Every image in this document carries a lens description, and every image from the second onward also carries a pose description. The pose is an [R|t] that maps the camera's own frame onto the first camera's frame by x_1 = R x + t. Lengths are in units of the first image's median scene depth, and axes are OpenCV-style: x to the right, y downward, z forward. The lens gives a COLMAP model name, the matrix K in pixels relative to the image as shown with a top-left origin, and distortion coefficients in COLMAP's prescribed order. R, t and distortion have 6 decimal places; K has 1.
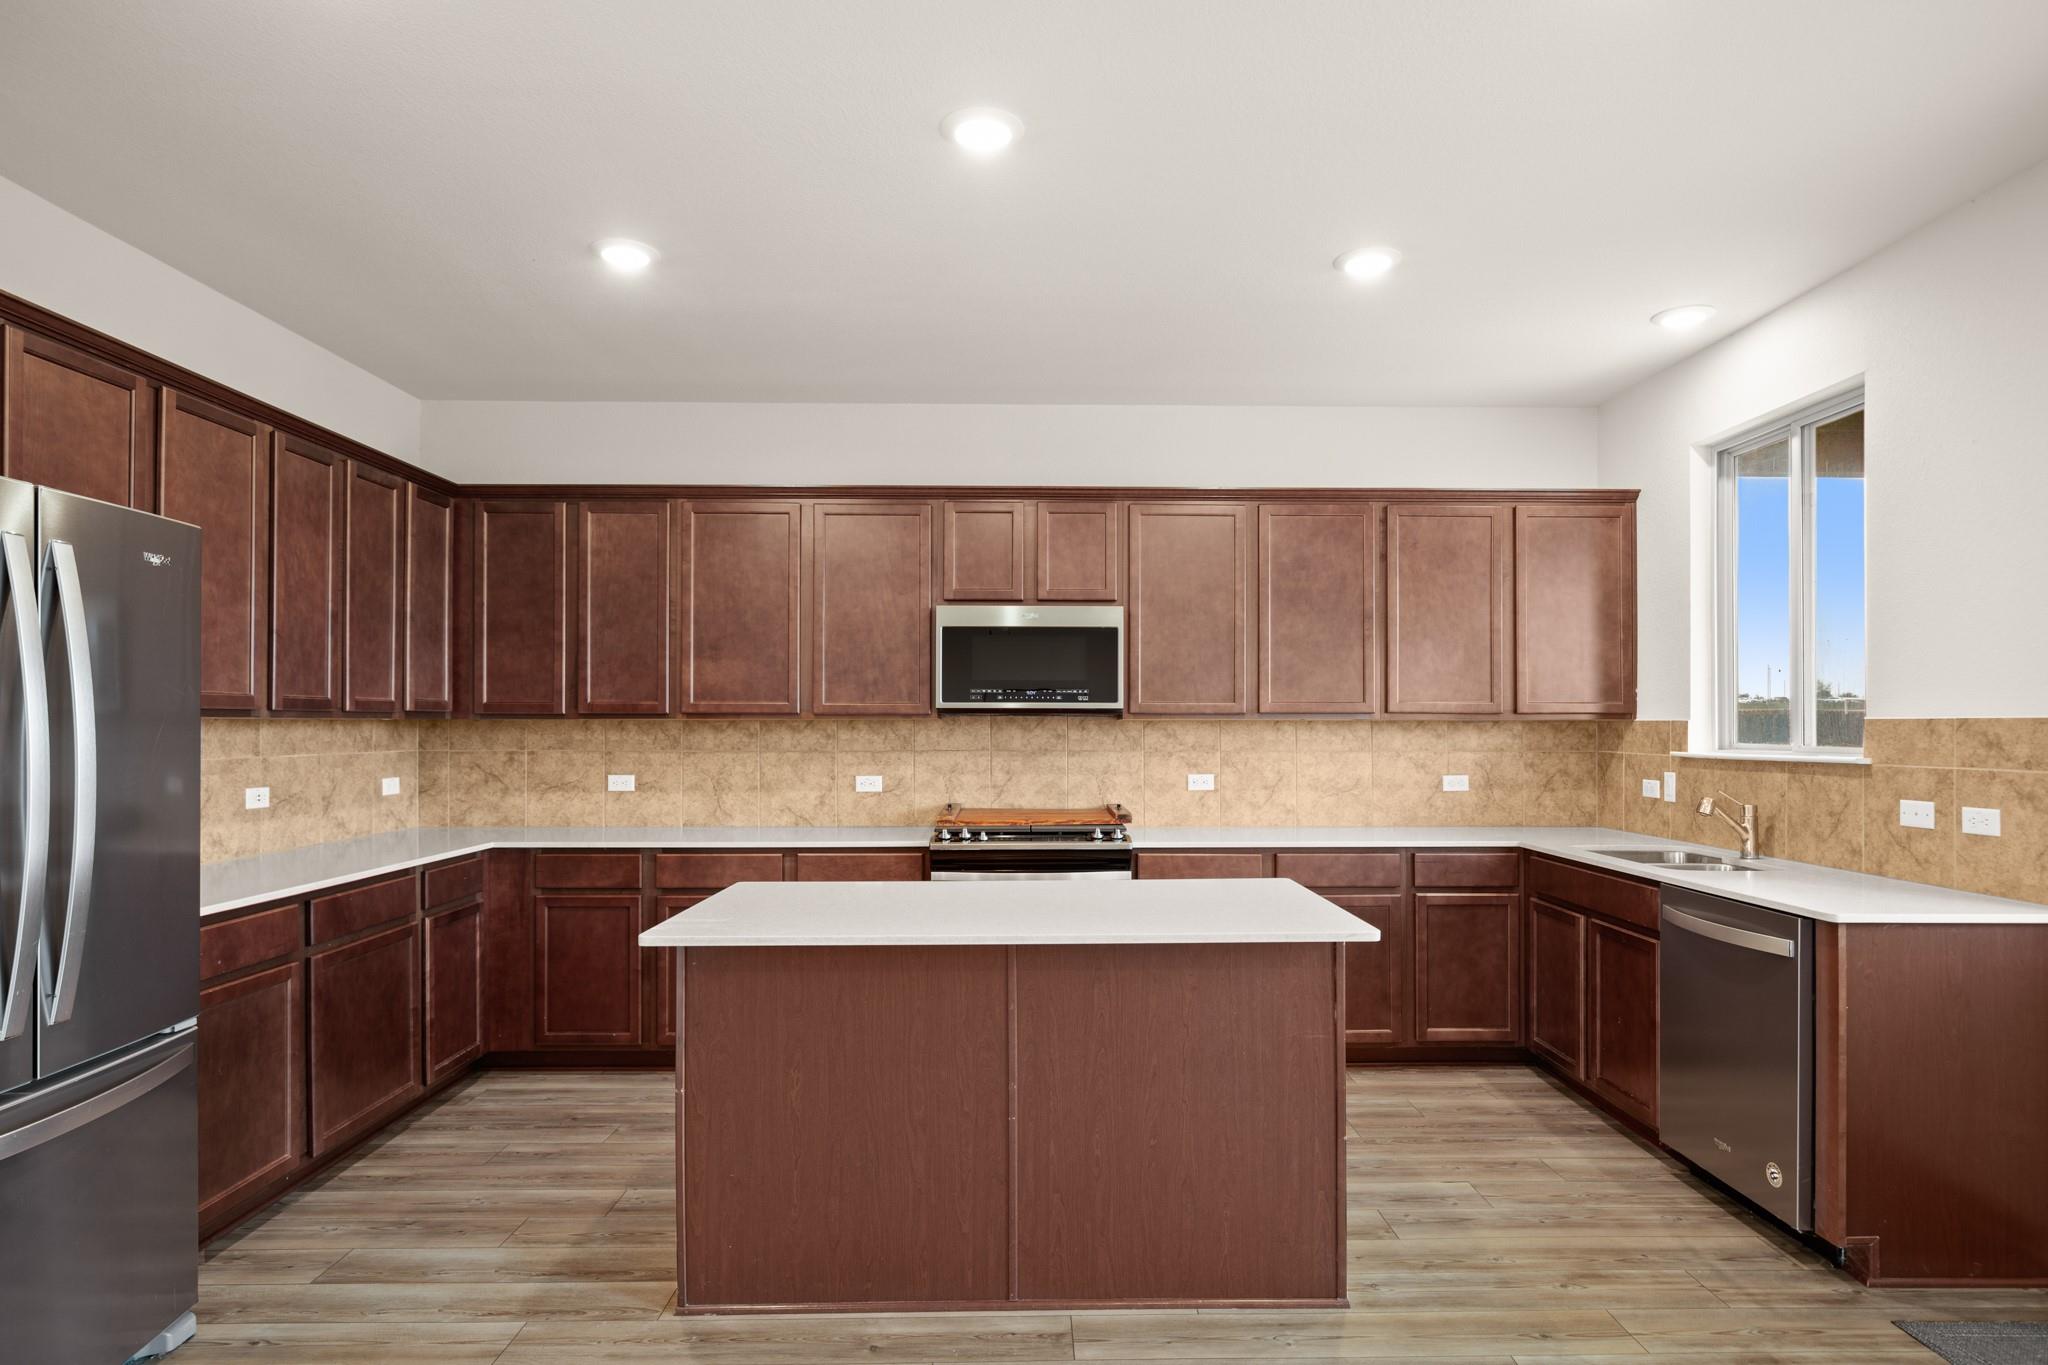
lens RADIAL K [[1121.1, 0, 1044.9], [0, 1121.1, 716.4], [0, 0, 1]] dist [-0.013390, 0.000674]
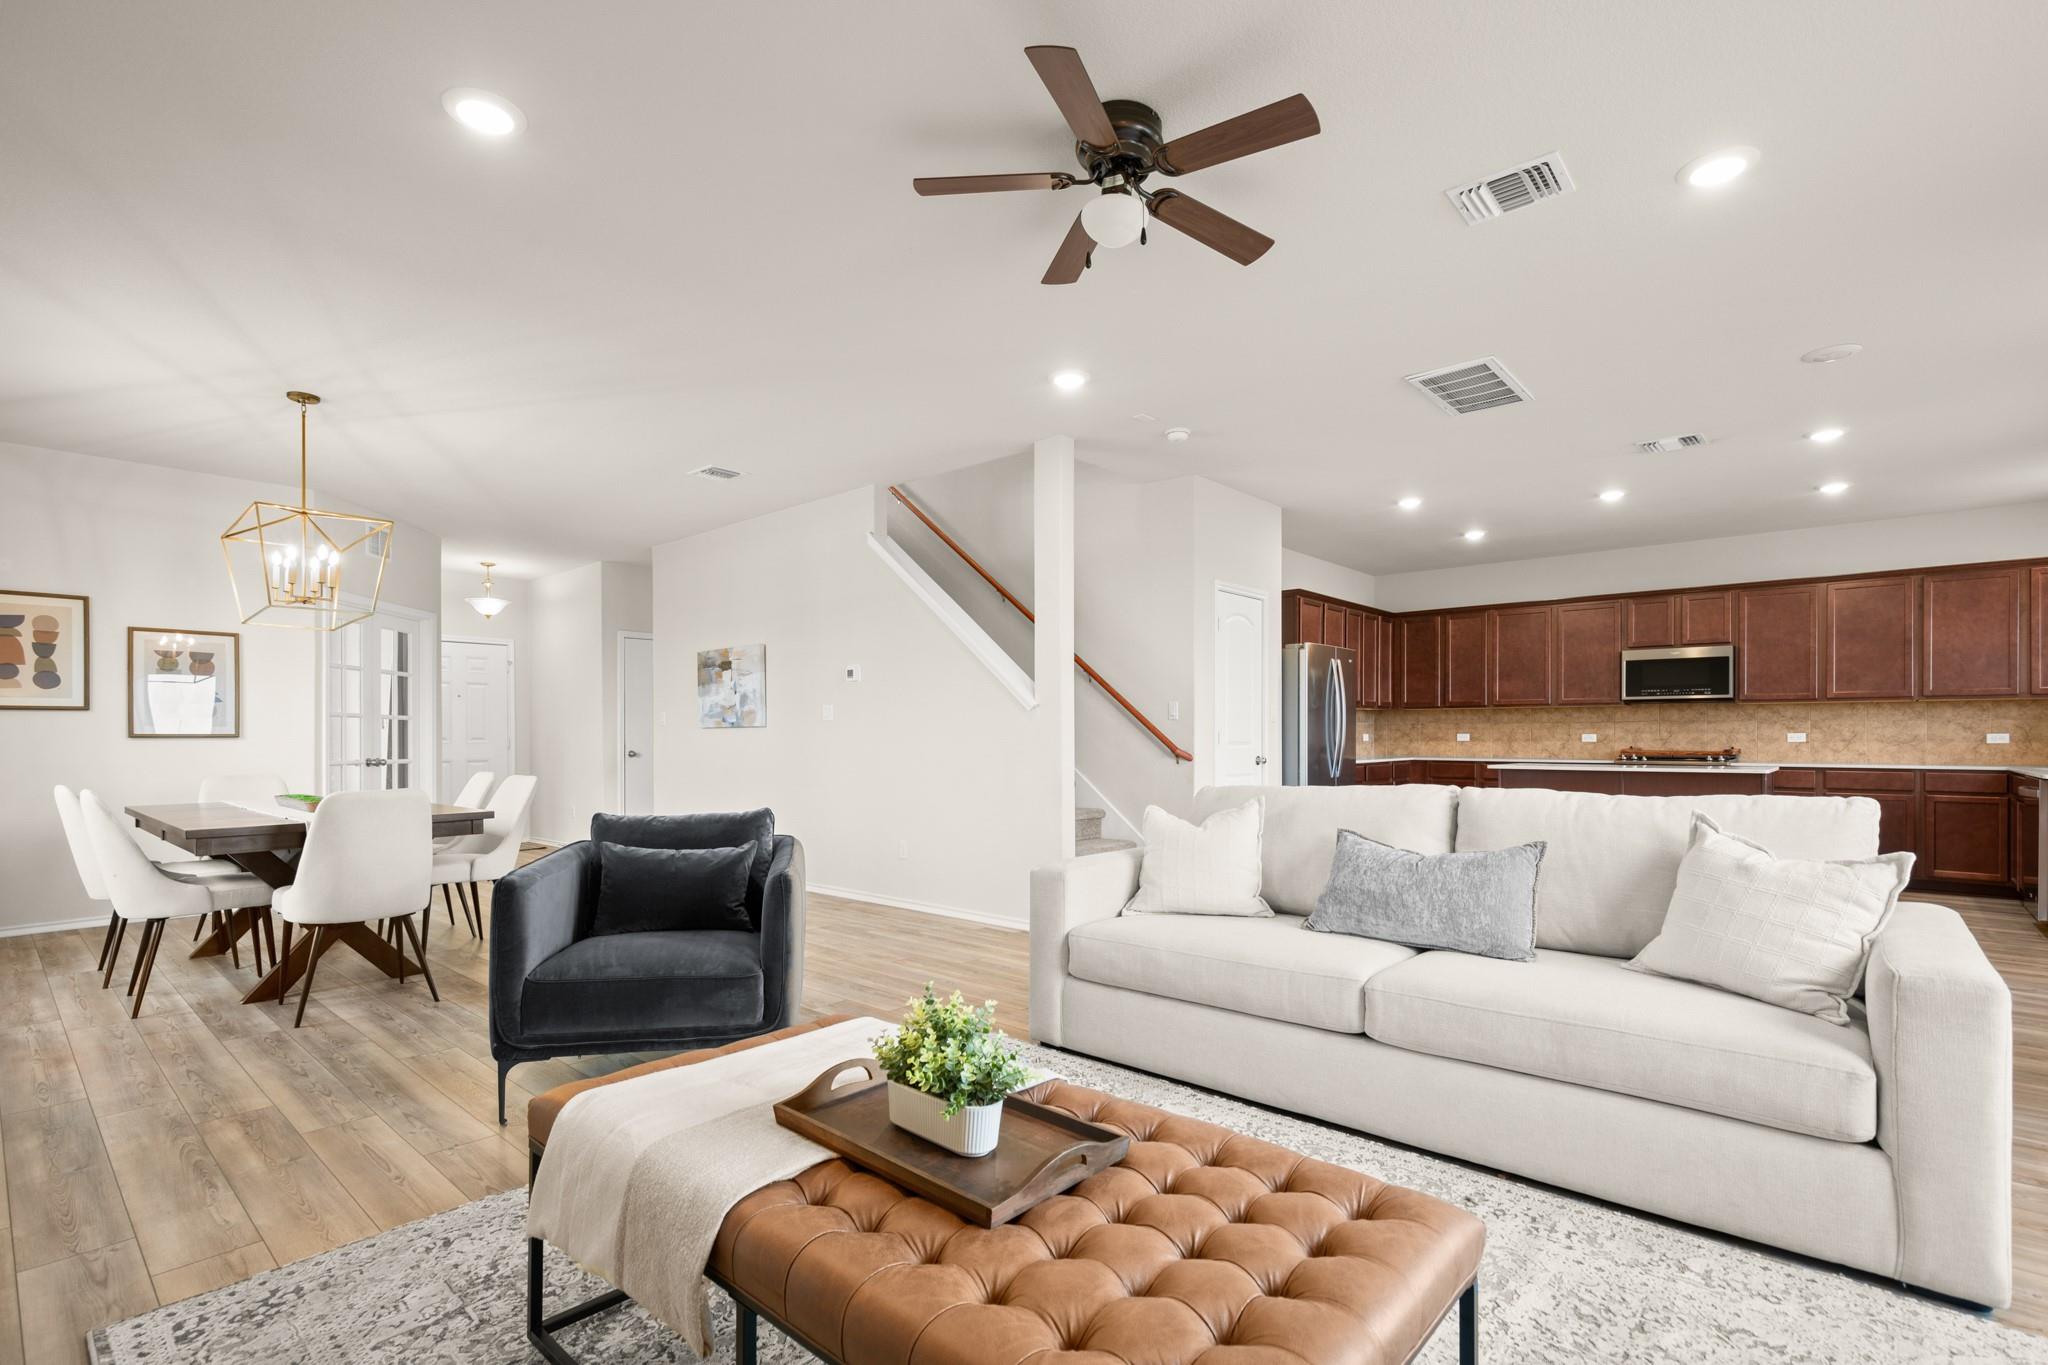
lens RADIAL K [[937.2, 0, 1044.9], [0, 937.2, 734.5], [0, 0, 1]] dist [0.002844, -0.000407]
pose [[0.743231, -0.000886, -0.669034, 0.272696], [0.005972, 0.999968, 0.005310, 0.041658], [0.669008, -0.007942, 0.743213, -1.022397]]
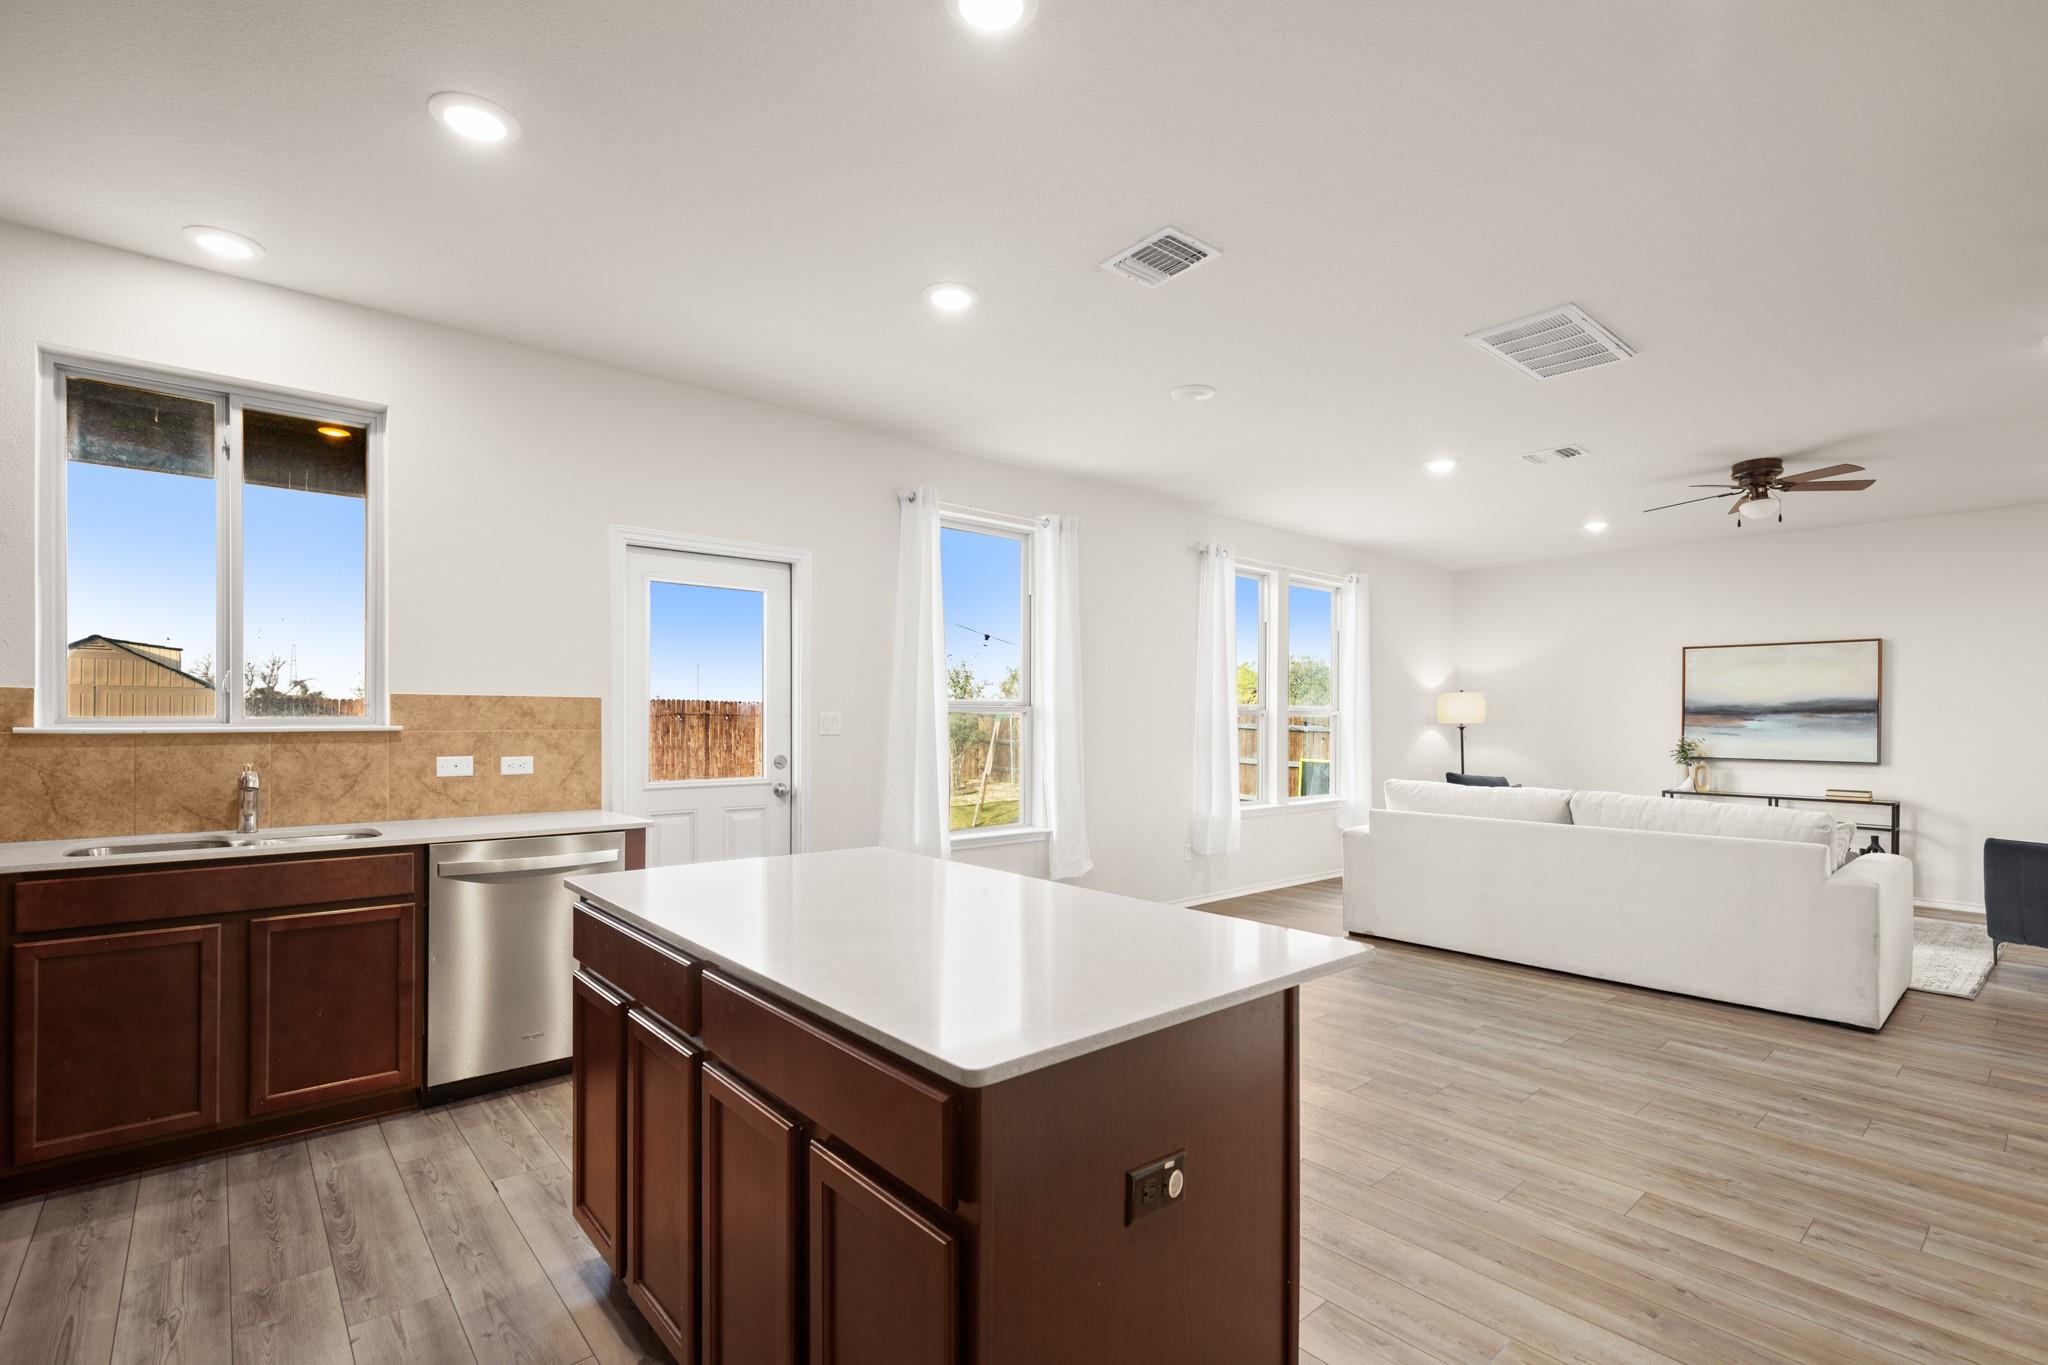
lens RADIAL K [[937.2, 0, 1035.8], [0, 937.2, 703.2], [0, 0, 1]] dist [0.002844, -0.000407]
pose [[-0.645272, 0.009723, 0.763891, -0.364123], [-0.011109, 0.999694, -0.022108, 0.019852], [-0.763872, -0.022752, -0.644967, 0.817742]]
